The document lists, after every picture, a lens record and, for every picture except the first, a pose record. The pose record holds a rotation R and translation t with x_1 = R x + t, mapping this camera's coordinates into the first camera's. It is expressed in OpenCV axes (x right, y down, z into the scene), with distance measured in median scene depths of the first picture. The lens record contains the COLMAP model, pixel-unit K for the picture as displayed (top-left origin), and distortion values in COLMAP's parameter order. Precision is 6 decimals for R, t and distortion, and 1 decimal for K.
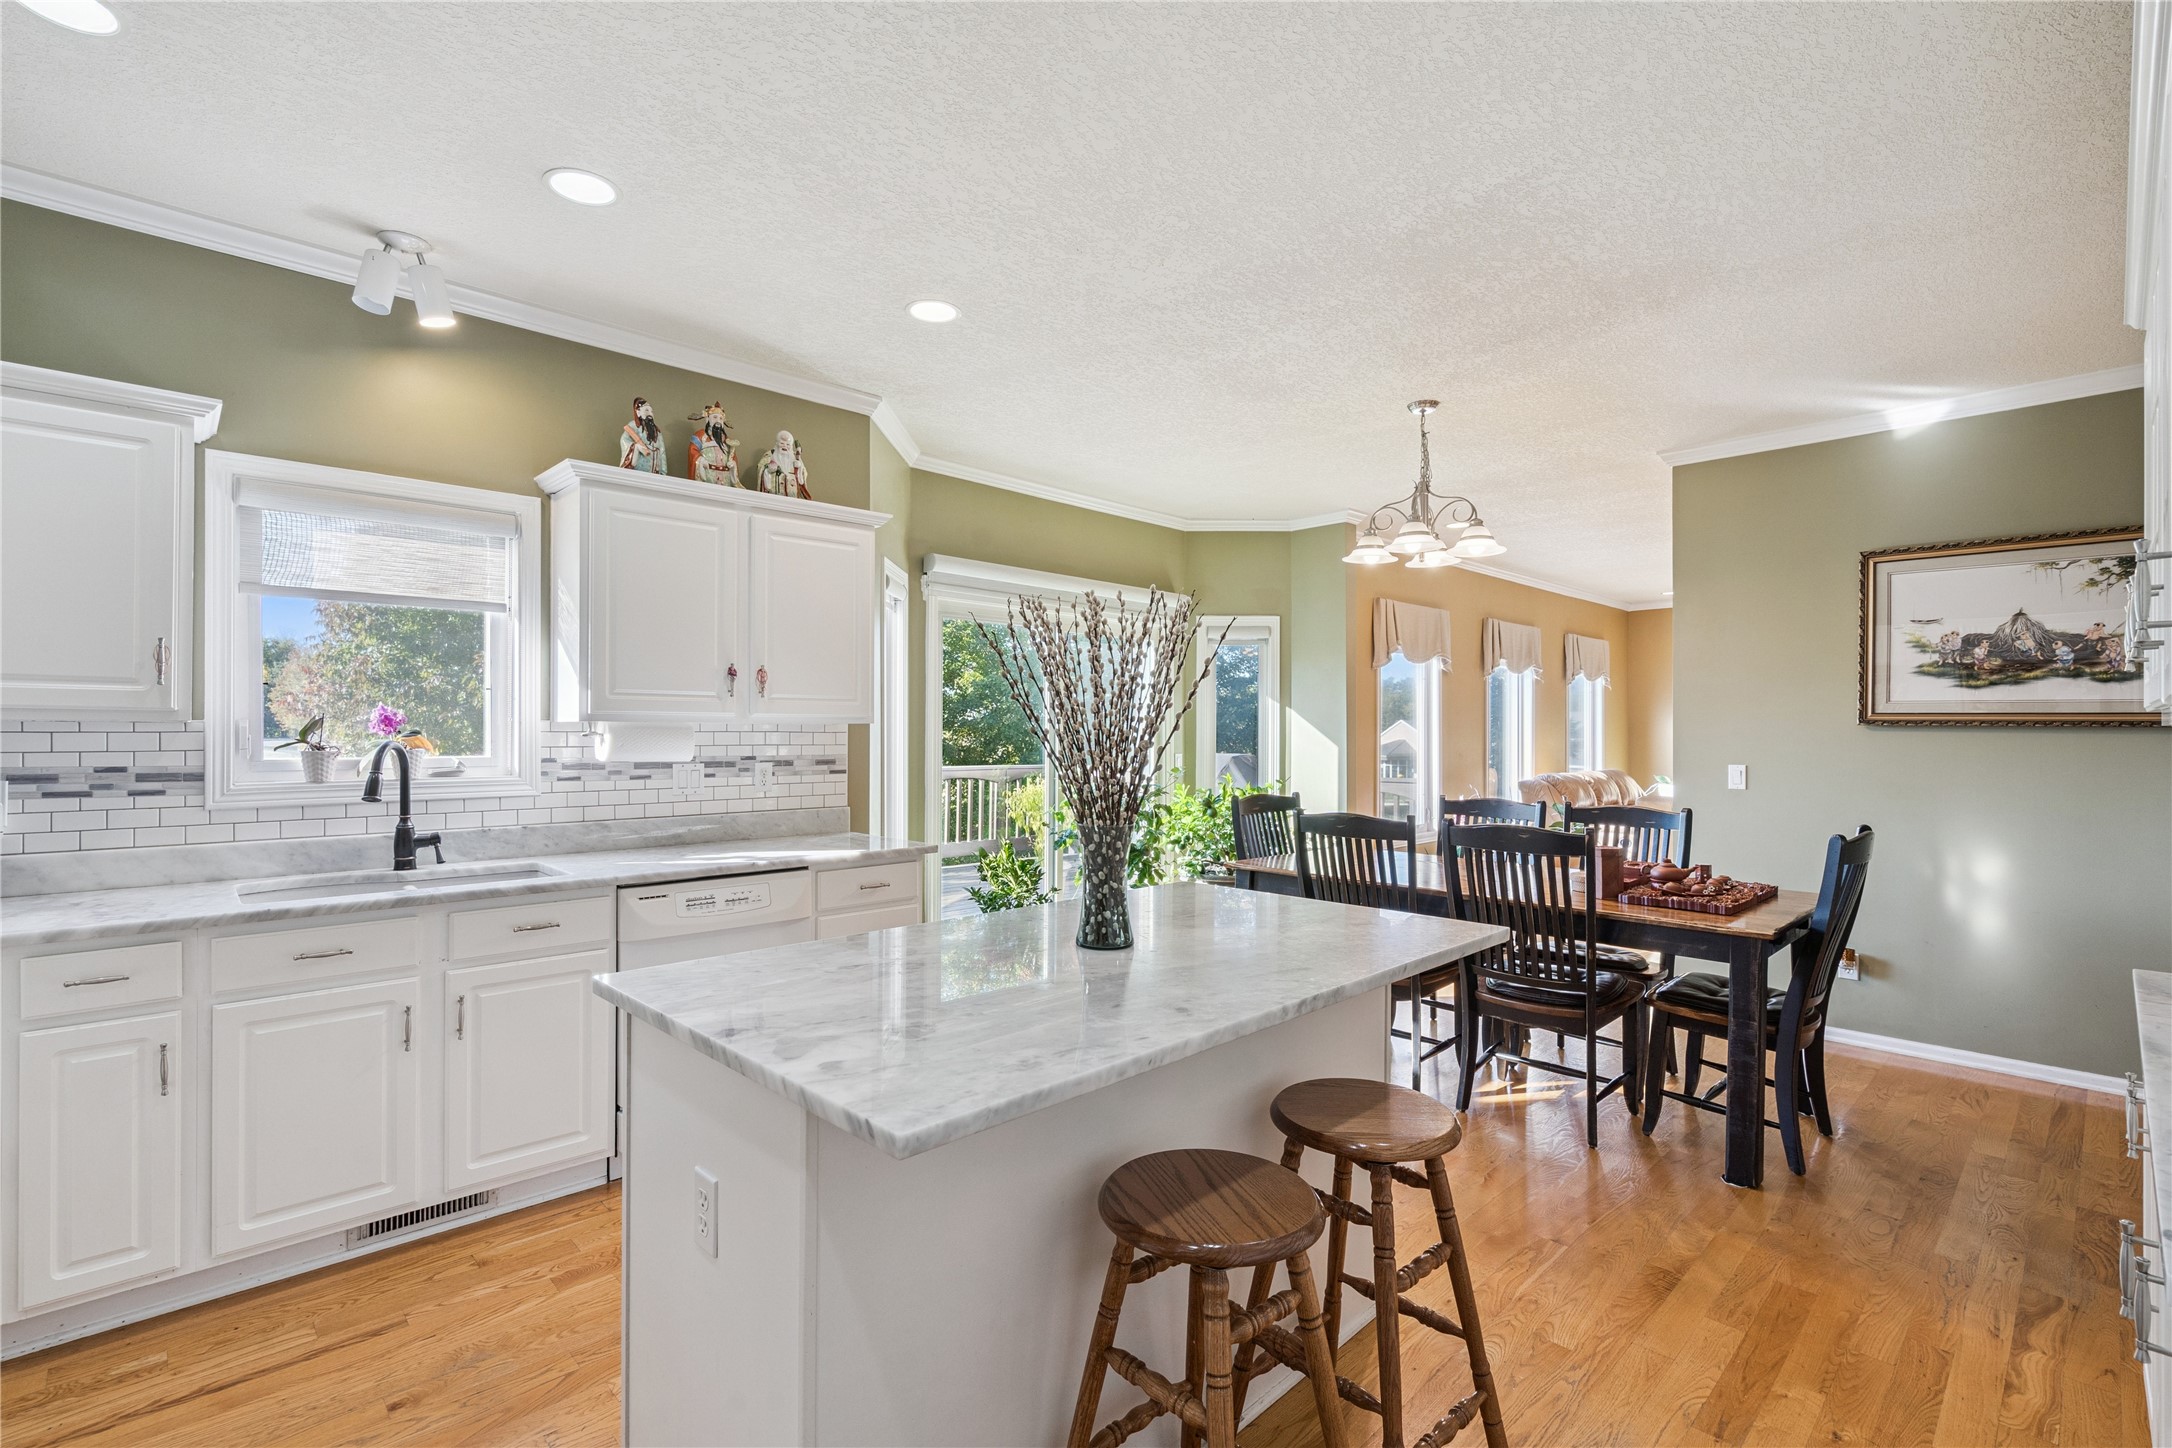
lens RADIAL K [[994.0, 0, 1076.3], [0, 994.0, 714.1], [0, 0, 1]] dist [-0.002256, 0.002125]
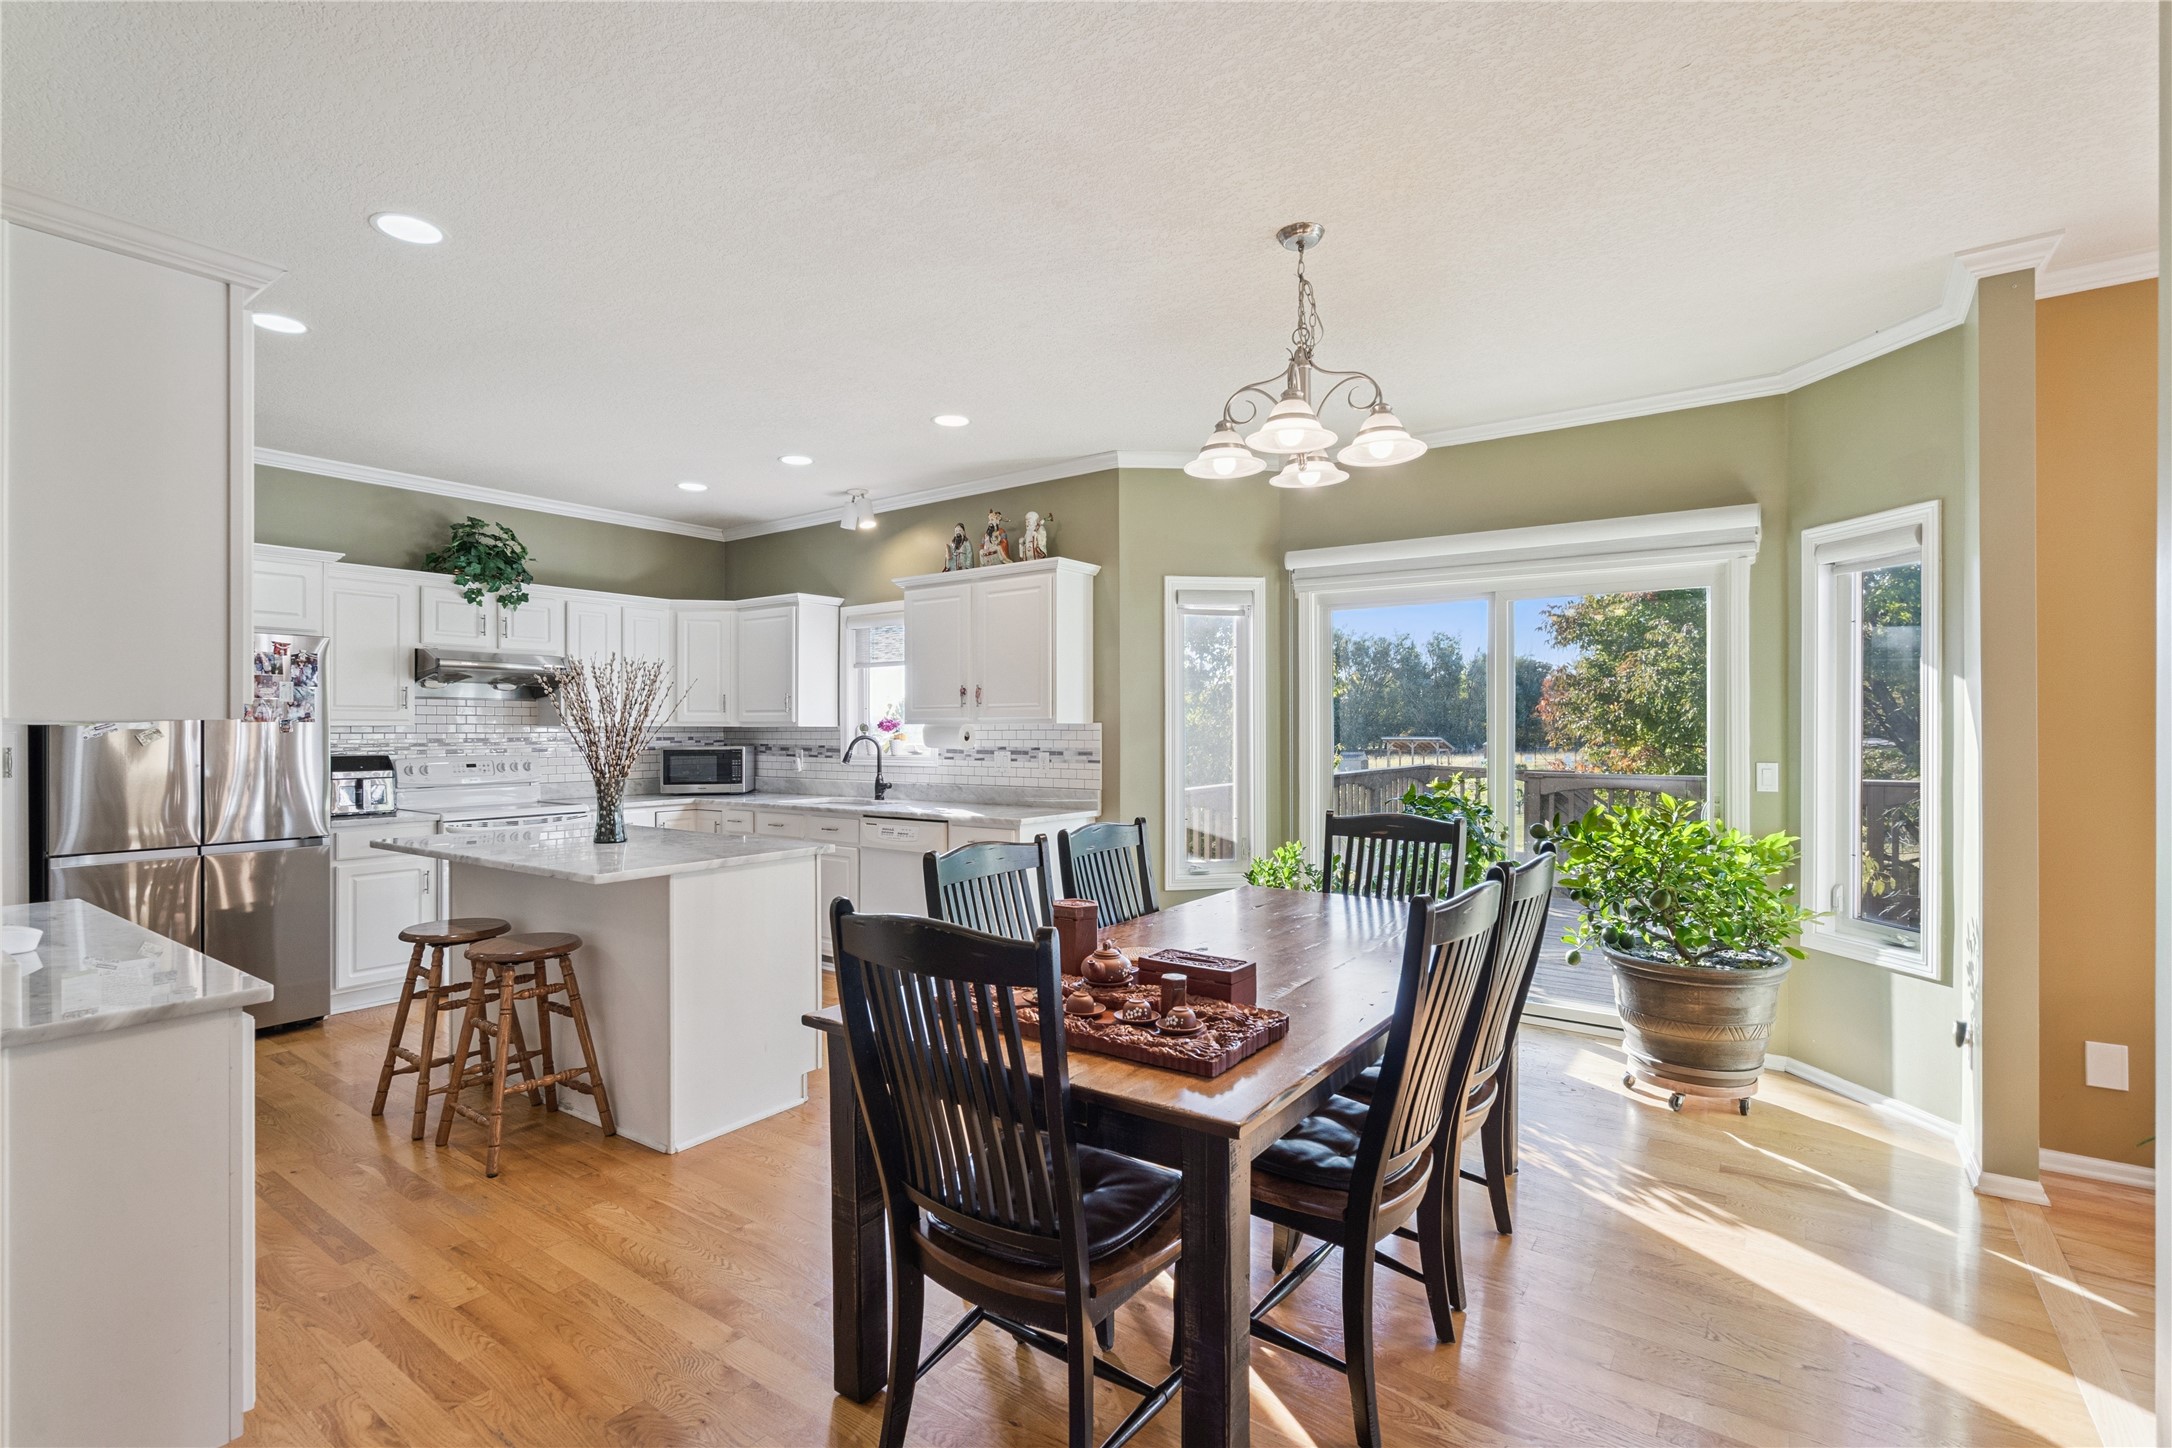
lens RADIAL K [[994.0, 0, 1075.4], [0, 994.0, 724.5], [0, 0, 1]] dist [-0.002256, 0.002125]
pose [[0.185231, -0.006660, -0.982672, 1.113255], [0.021349, 0.999768, -0.002751, 0.015484], [0.982463, -0.020469, 0.185330, 0.830576]]
